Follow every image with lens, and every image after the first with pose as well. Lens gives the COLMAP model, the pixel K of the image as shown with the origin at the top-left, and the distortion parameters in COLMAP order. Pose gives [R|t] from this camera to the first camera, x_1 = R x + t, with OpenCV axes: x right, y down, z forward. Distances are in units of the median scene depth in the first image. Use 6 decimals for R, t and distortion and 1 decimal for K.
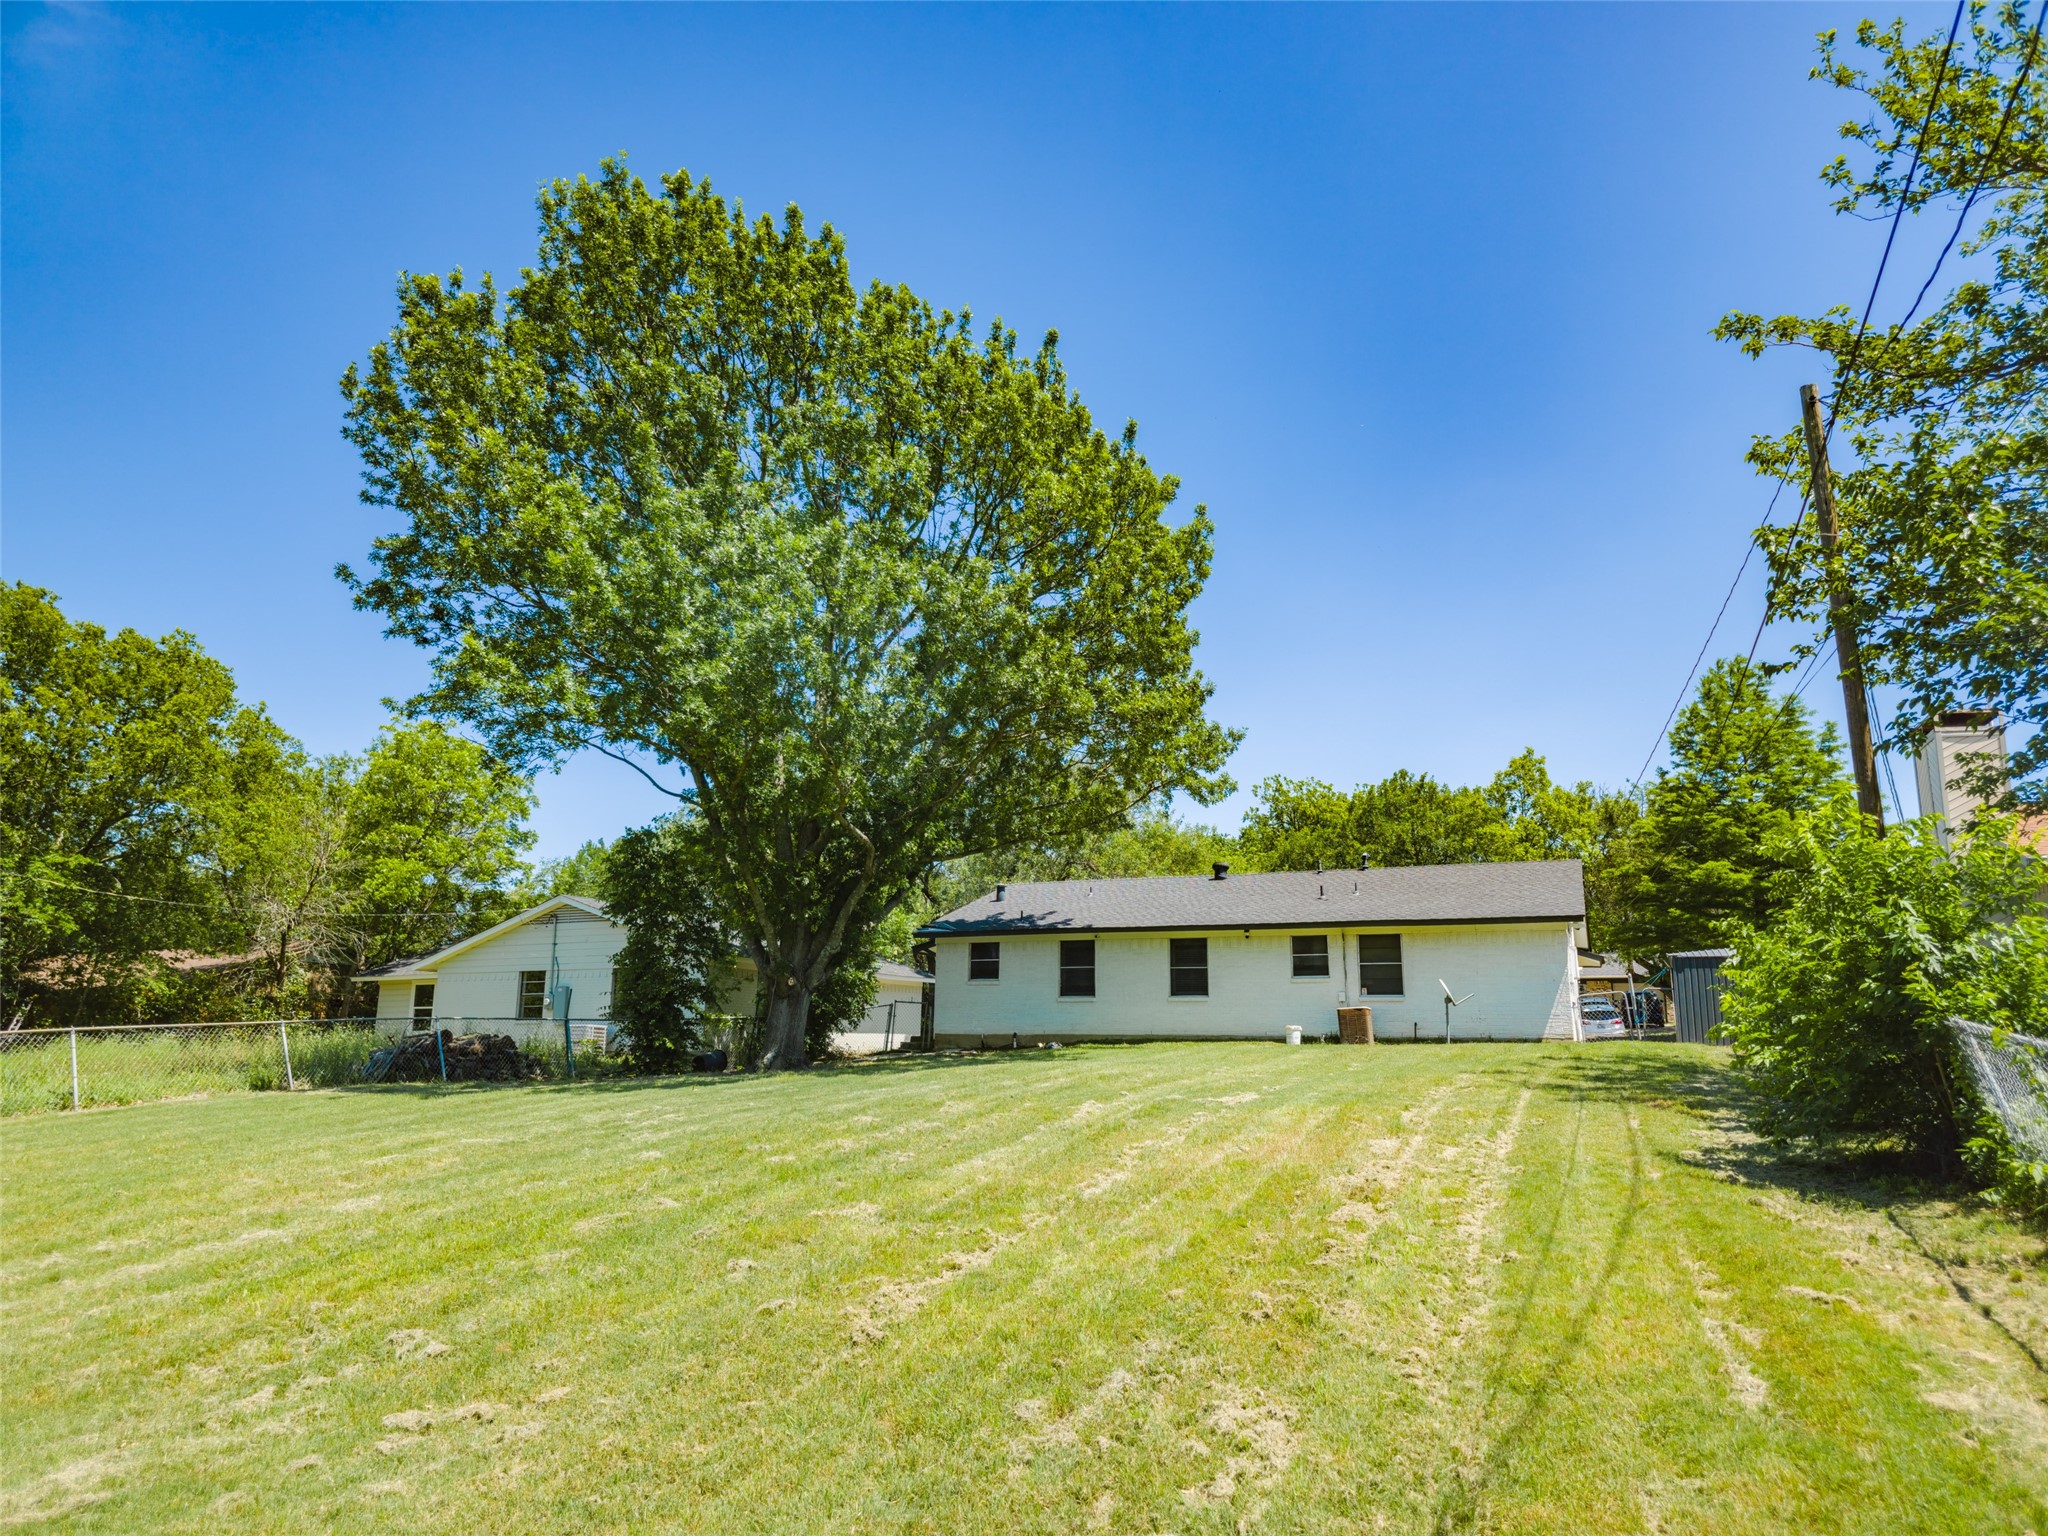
lens RADIAL K [[1381.2, 0, 1024.0], [0, 1381.2, 768.0], [0, 0, 1]] dist [0.001414, -0.000061]
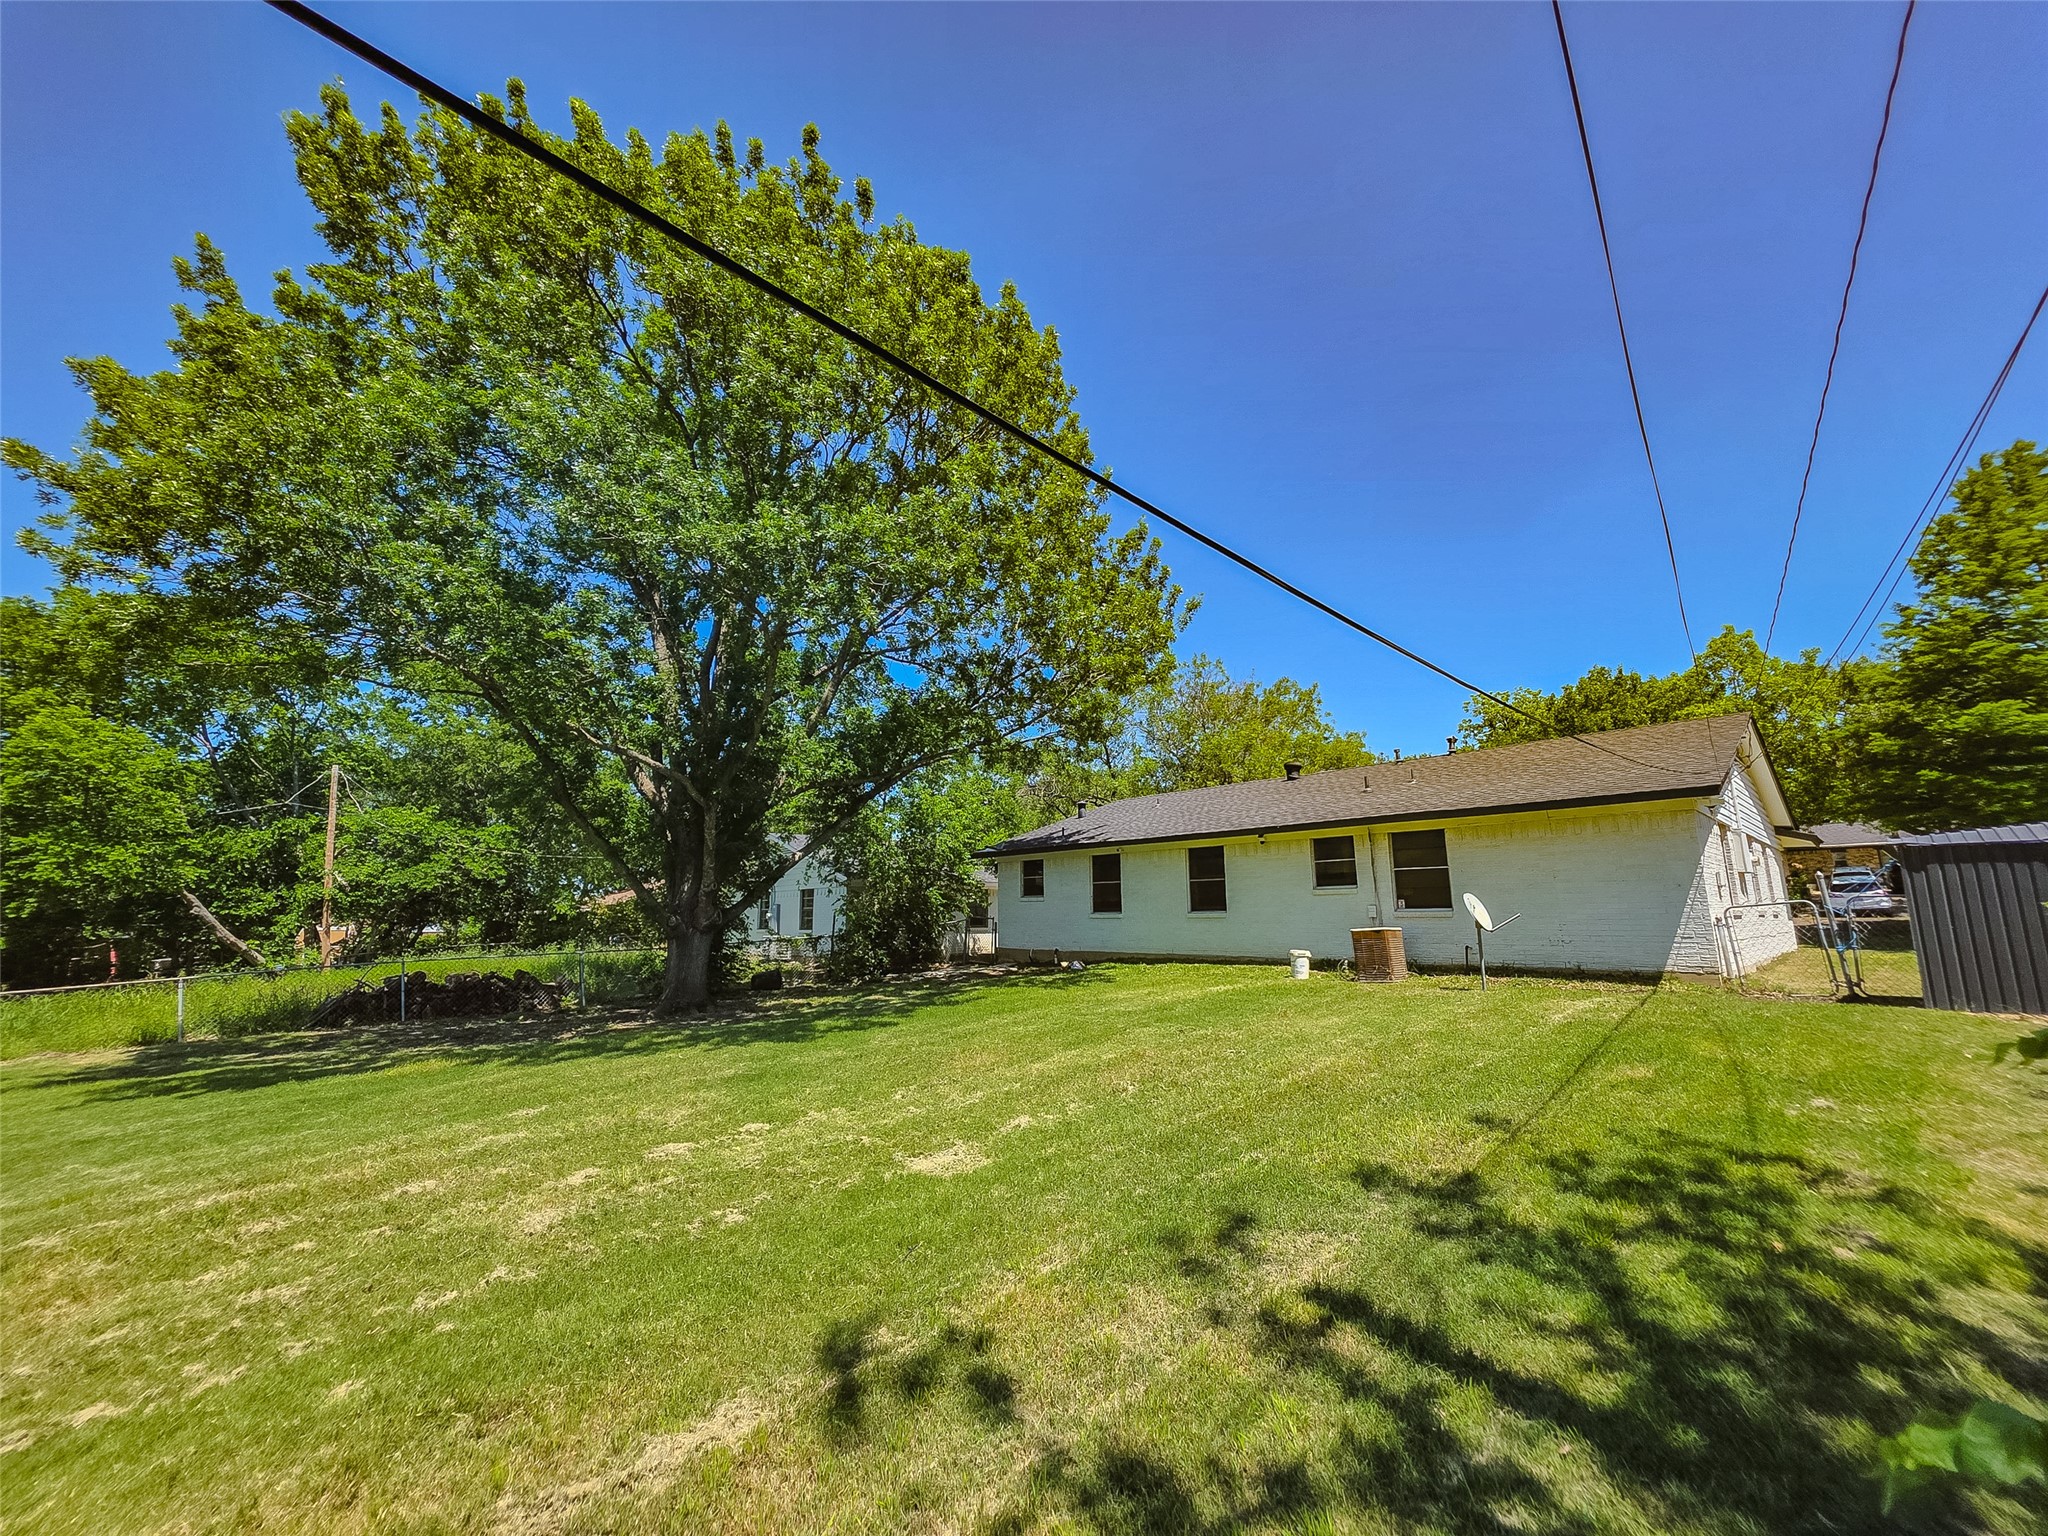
lens RADIAL K [[842.5, 0, 1024.0], [0, 842.5, 768.0], [0, 0, 1]] dist [-0.009225, 0.000416]
pose [[0.912871, -0.089826, -0.398242, 0.229902], [0.101130, 0.994845, 0.007422, 0.054614], [0.395523, -0.047050, 0.917250, 0.442660]]
